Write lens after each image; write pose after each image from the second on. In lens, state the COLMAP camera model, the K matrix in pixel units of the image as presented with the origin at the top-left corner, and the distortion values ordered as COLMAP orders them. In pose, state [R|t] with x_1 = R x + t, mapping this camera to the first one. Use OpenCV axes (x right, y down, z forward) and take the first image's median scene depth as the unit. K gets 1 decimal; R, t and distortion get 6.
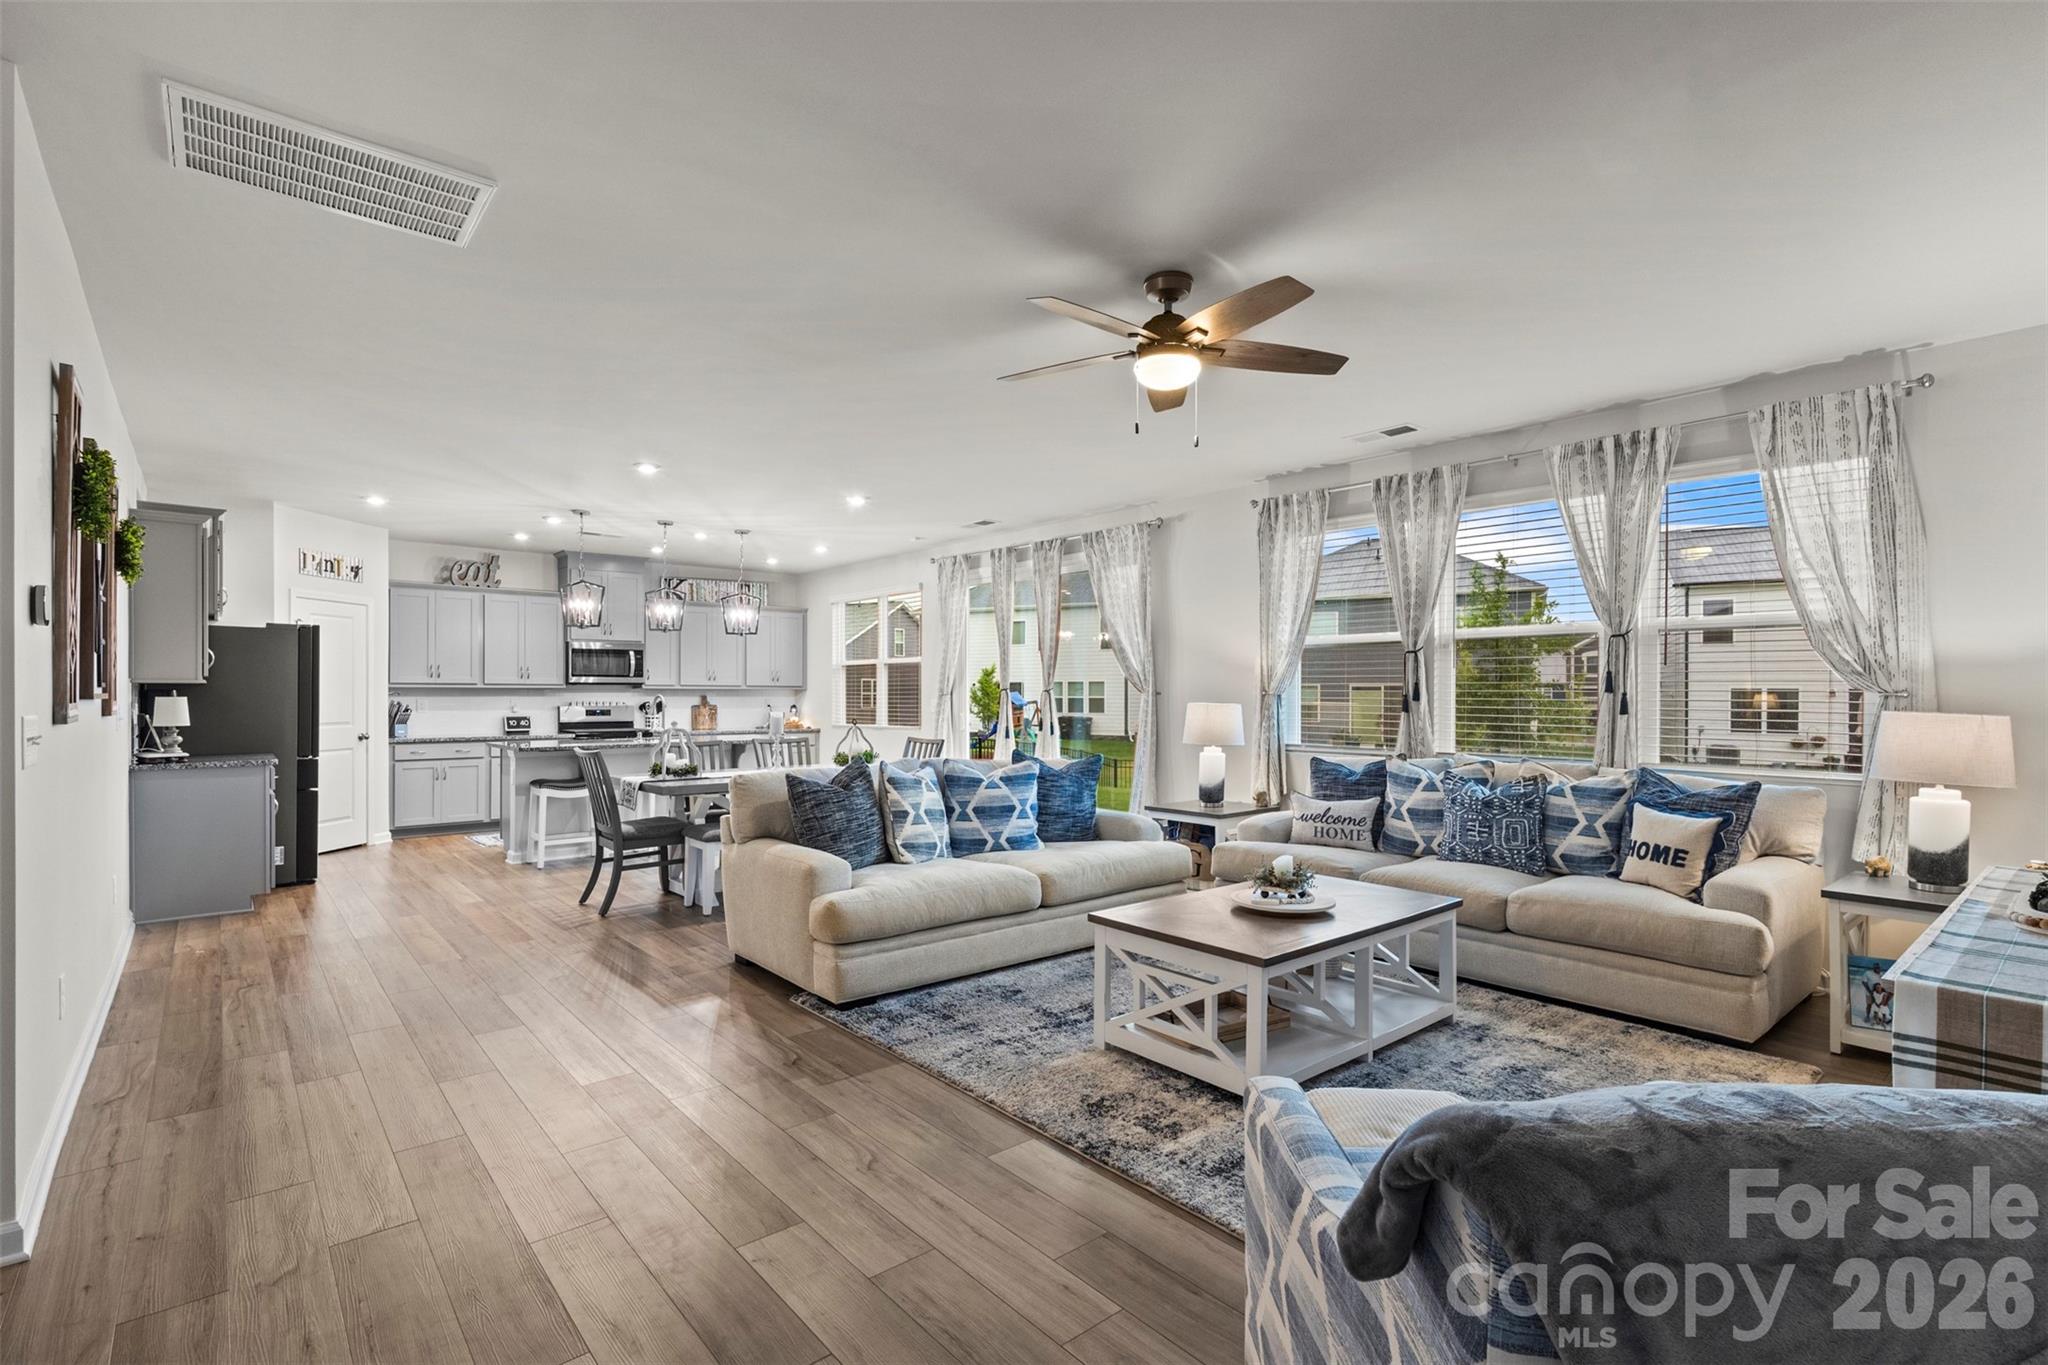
lens RADIAL K [[950.9, 0, 1021.8], [0, 950.9, 692.9], [0, 0, 1]] dist [0.008459, 0.000481]
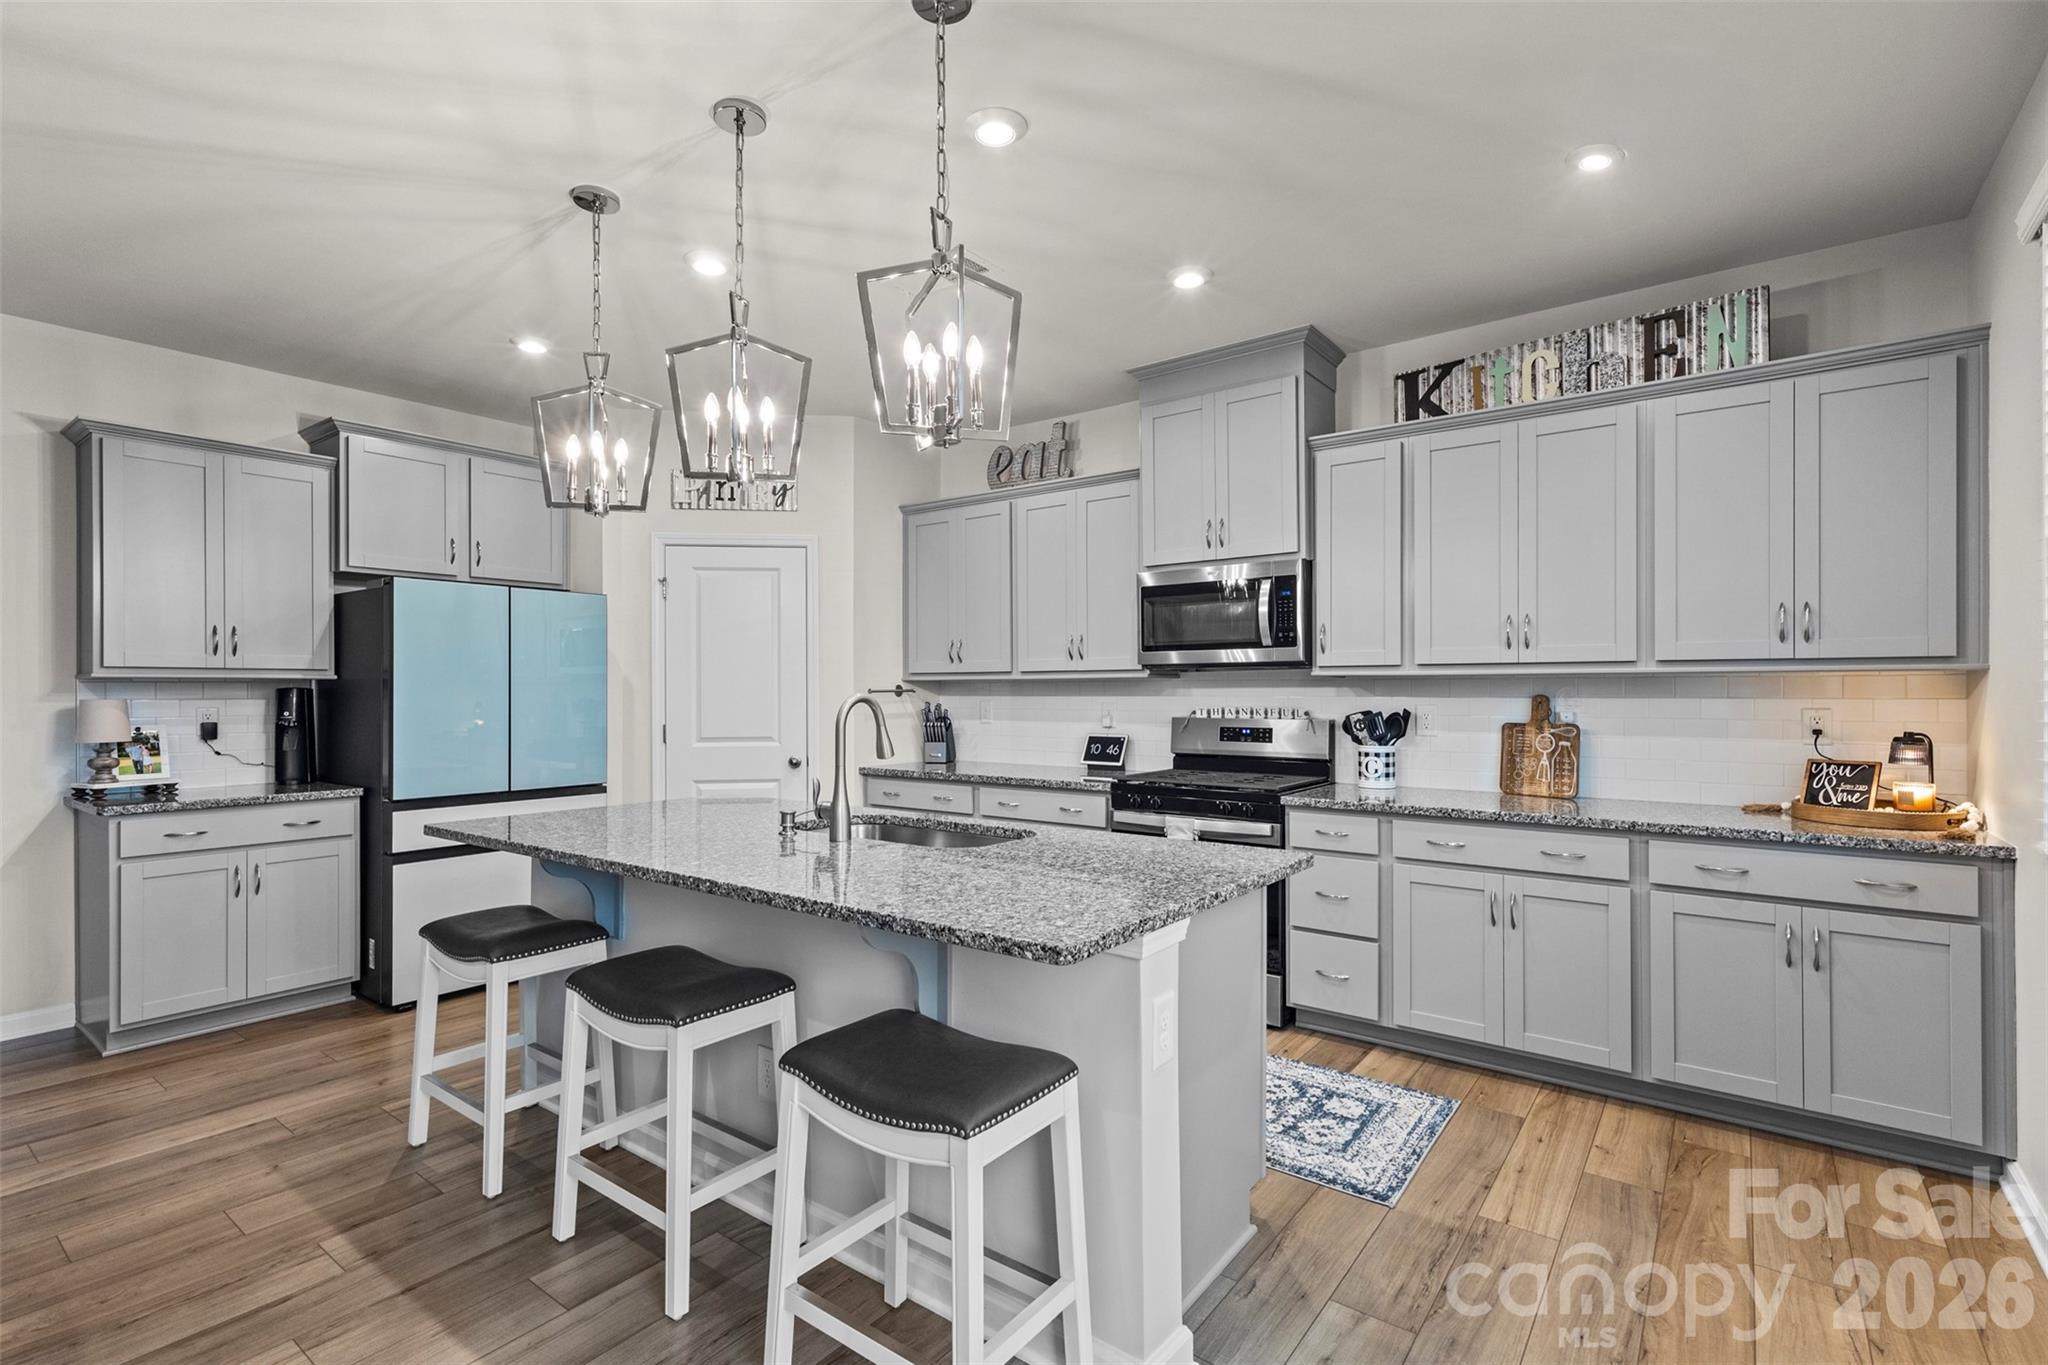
lens RADIAL K [[950.9, 0, 1016.0], [0, 950.9, 689.0], [0, 0, 1]] dist [0.008459, 0.000481]
pose [[0.214131, -0.002563, -0.976802, -0.100687], [0.004819, 0.999987, -0.001567, 0.001174], [0.976793, -0.004372, 0.214140, 1.601265]]
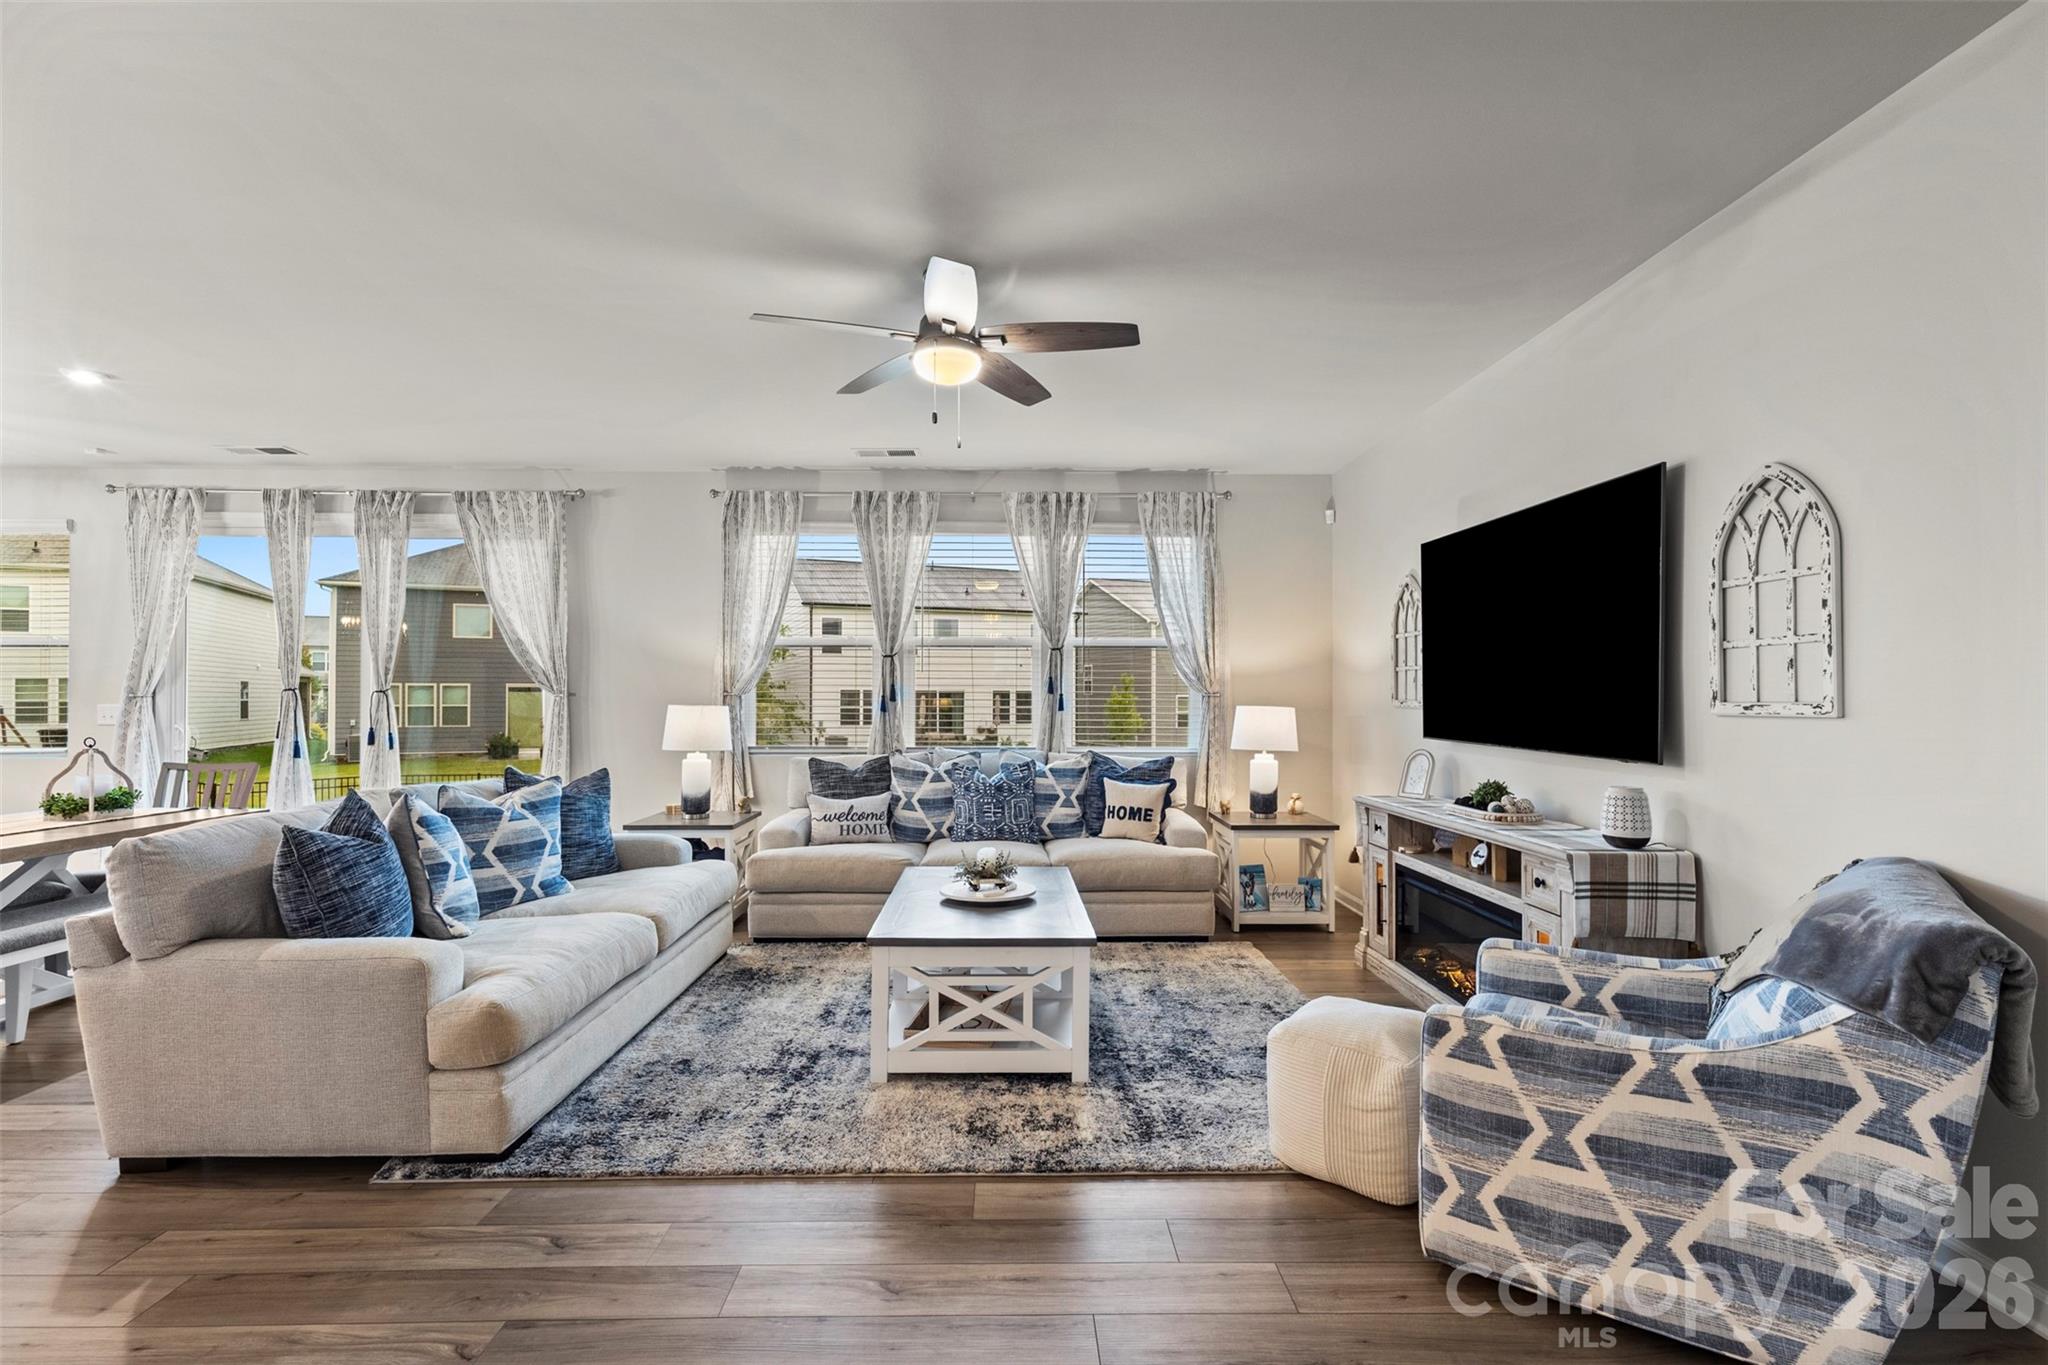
lens RADIAL K [[950.9, 0, 1018.0], [0, 950.9, 687.0], [0, 0, 1]] dist [0.008459, 0.000481]
pose [[0.638832, 0.005655, 0.769326, -0.362677], [0.000274, 0.999971, -0.007578, 0.000415], [-0.769346, 0.005052, 0.638812, 0.209942]]
